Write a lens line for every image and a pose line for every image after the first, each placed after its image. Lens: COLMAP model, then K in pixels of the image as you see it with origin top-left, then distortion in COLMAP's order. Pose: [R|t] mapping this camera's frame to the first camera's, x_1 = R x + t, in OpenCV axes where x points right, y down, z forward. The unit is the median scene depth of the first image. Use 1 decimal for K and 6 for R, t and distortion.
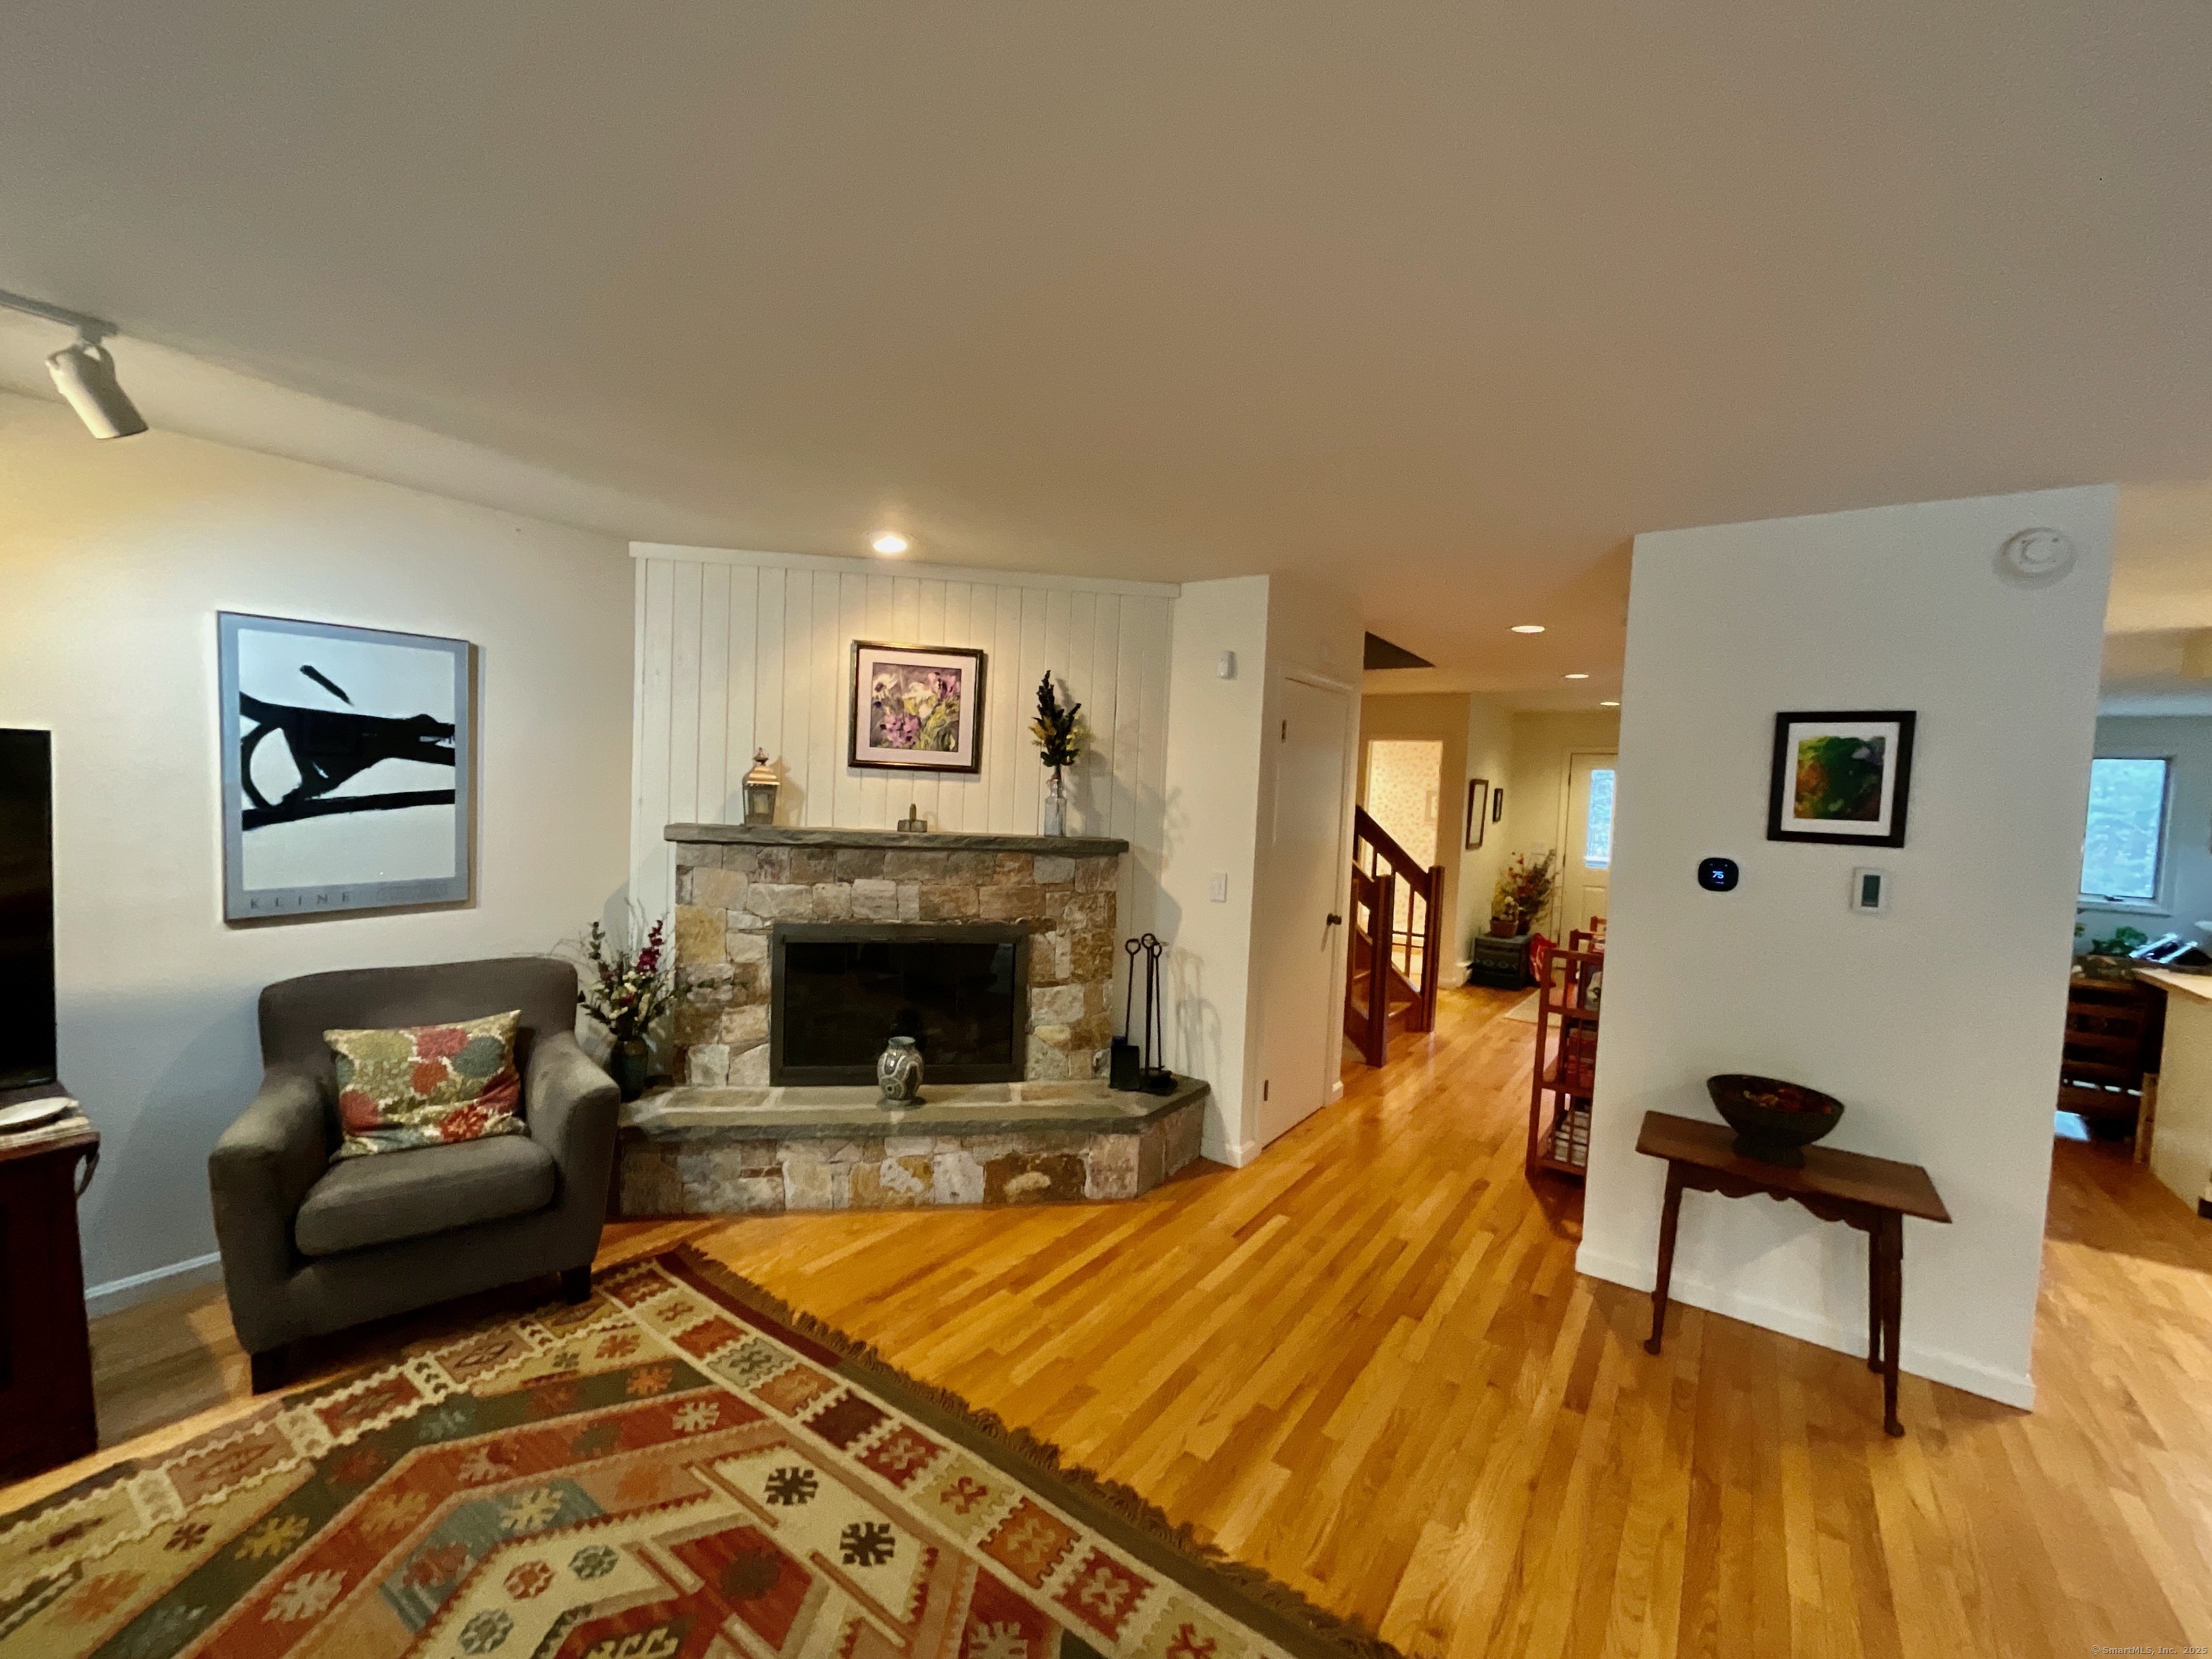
lens RADIAL K [[897.7, 0, 1106.0], [0, 897.7, 829.5], [0, 0, 1]] dist [0.000358, 0.000189]
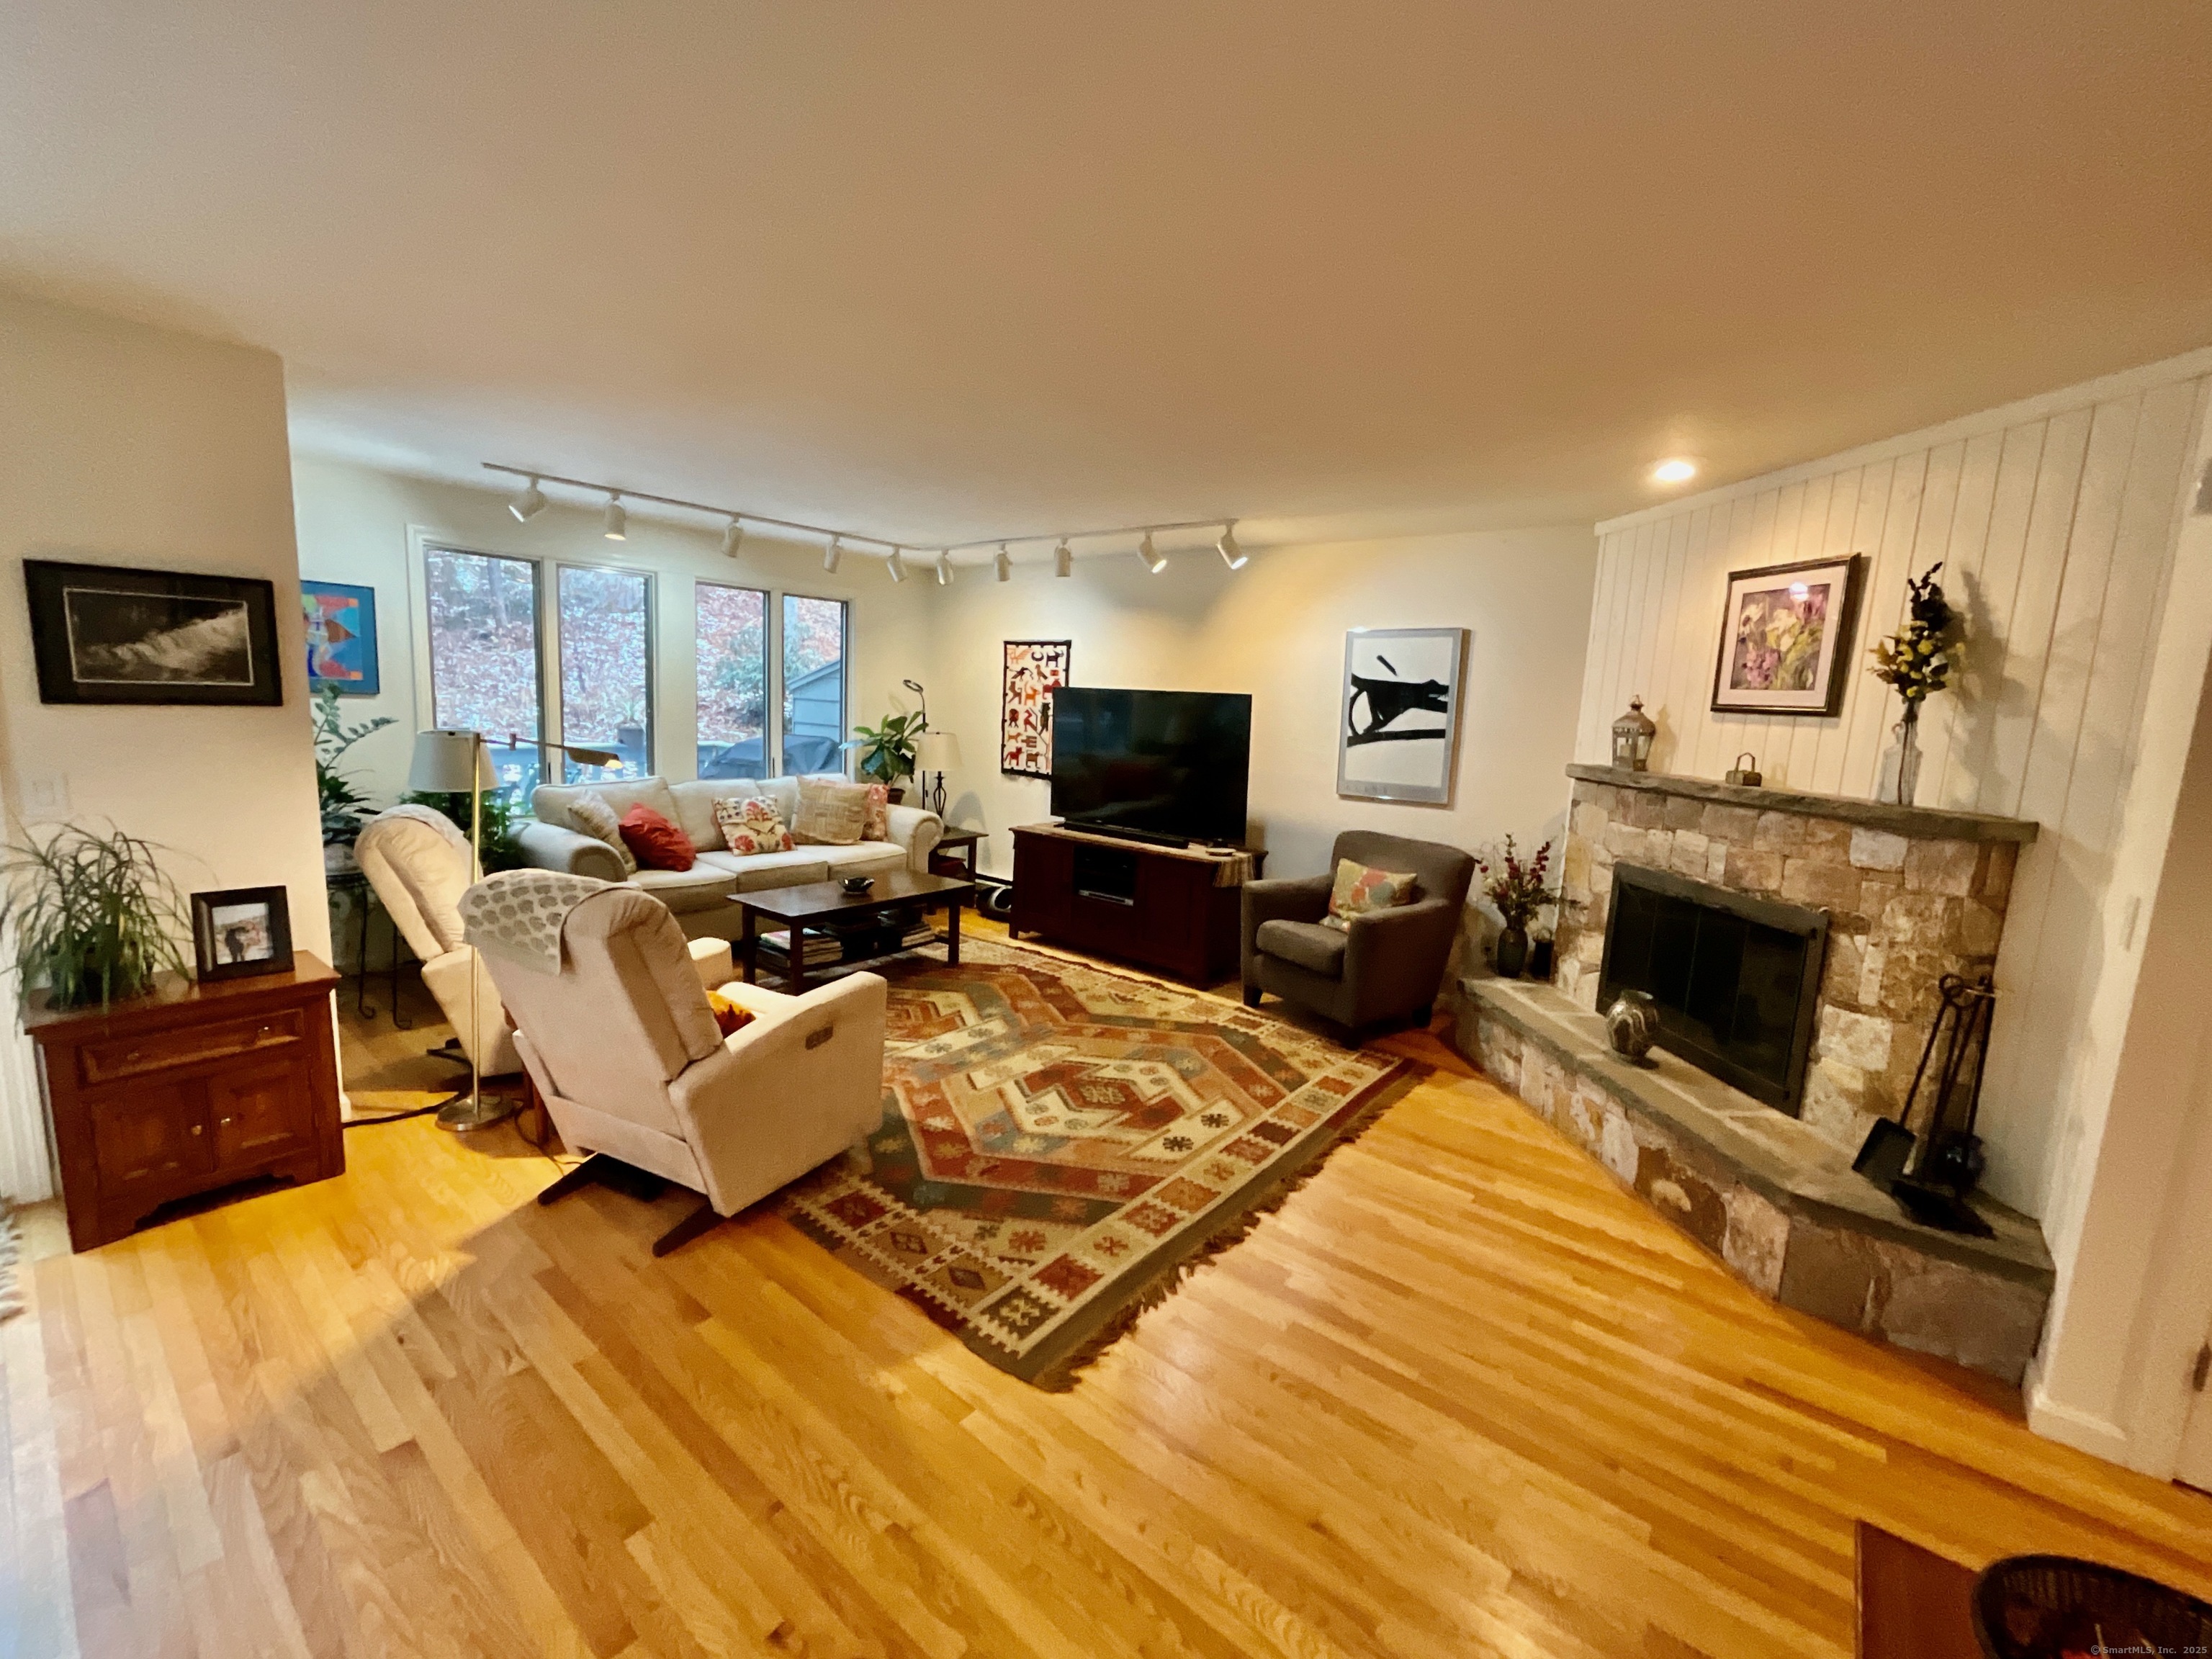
lens RADIAL K [[897.7, 0, 1106.0], [0, 897.7, 829.5], [0, 0, 1]] dist [0.000358, 0.000189]
pose [[-0.047021, 0.104029, -0.993462, 0.714405], [-0.100790, 0.988992, 0.108331, 0.014056], [0.993796, 0.105225, -0.036019, 0.443617]]
